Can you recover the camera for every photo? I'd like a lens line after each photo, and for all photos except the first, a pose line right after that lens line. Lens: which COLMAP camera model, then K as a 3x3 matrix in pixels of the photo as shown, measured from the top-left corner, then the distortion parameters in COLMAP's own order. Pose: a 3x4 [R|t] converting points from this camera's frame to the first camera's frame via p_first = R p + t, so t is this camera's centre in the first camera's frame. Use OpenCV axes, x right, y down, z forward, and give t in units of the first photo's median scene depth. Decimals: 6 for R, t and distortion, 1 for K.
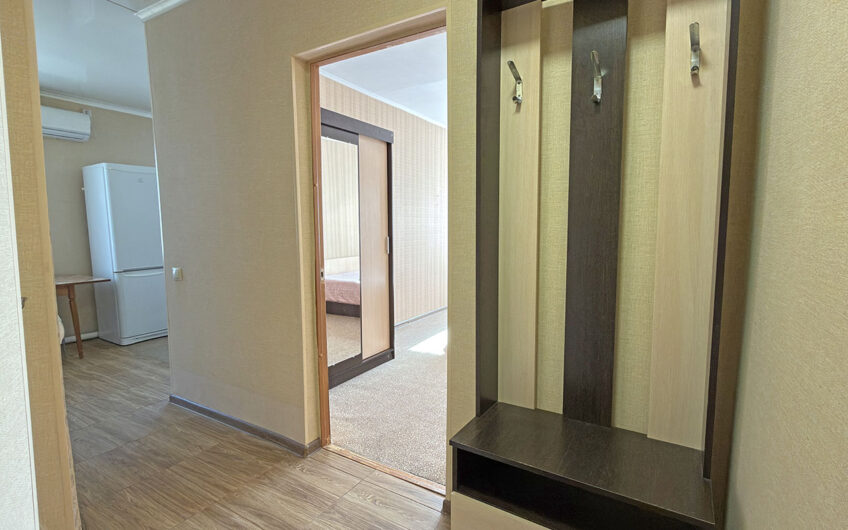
lens RADIAL K [[401.3, 0, 423.4], [0, 401.3, 268.4], [0, 0, 1]] dist [0.000497, -0.000340]
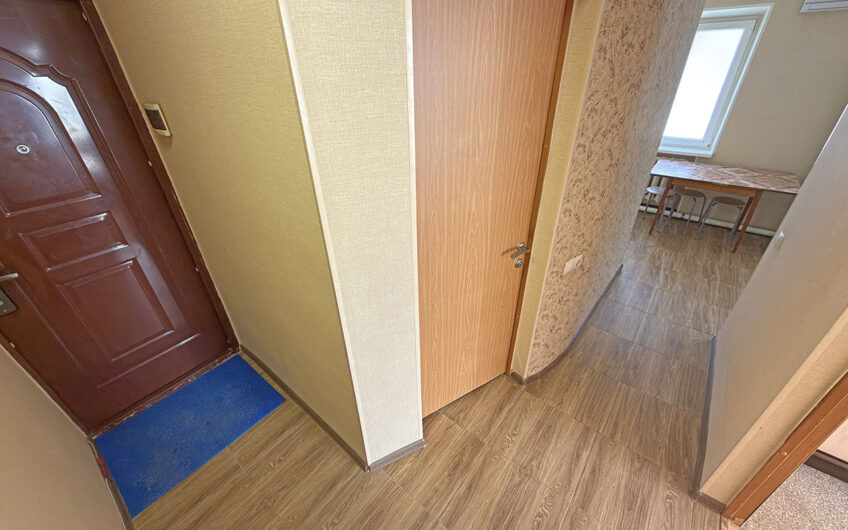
lens RADIAL K [[339.3, 0, 424.0], [0, 339.3, 265.0], [0, 0, 1]] dist [-0.000418, -0.000090]
pose [[-0.133992, 0.521837, -0.842456, 0.091081], [-0.082361, 0.841317, 0.534231, -0.189463], [0.987554, 0.140968, -0.069751, 0.214068]]
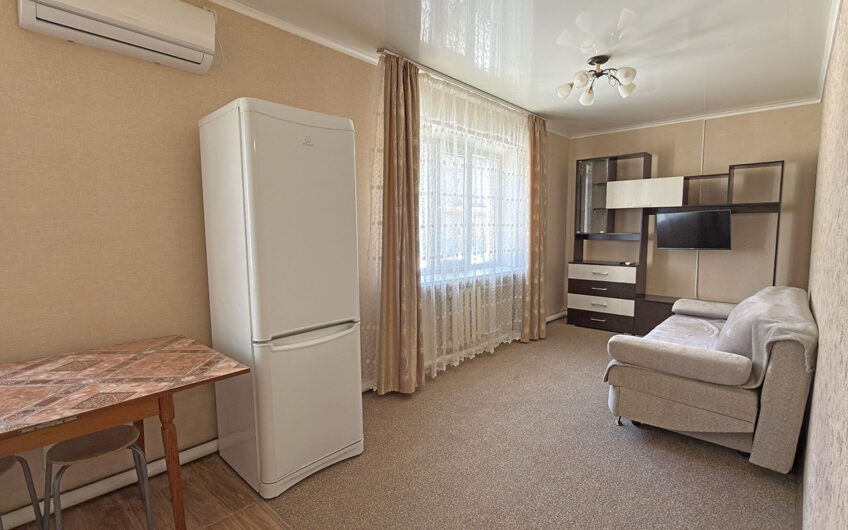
lens RADIAL K [[401.3, 0, 423.4], [0, 401.3, 268.4], [0, 0, 1]] dist [0.000497, -0.000340]
pose [[0.980979, 0.030867, -0.191642, -0.543783], [-0.030629, 0.999522, 0.004207, -0.088206], [0.191681, 0.001743, 0.981456, 0.645435]]
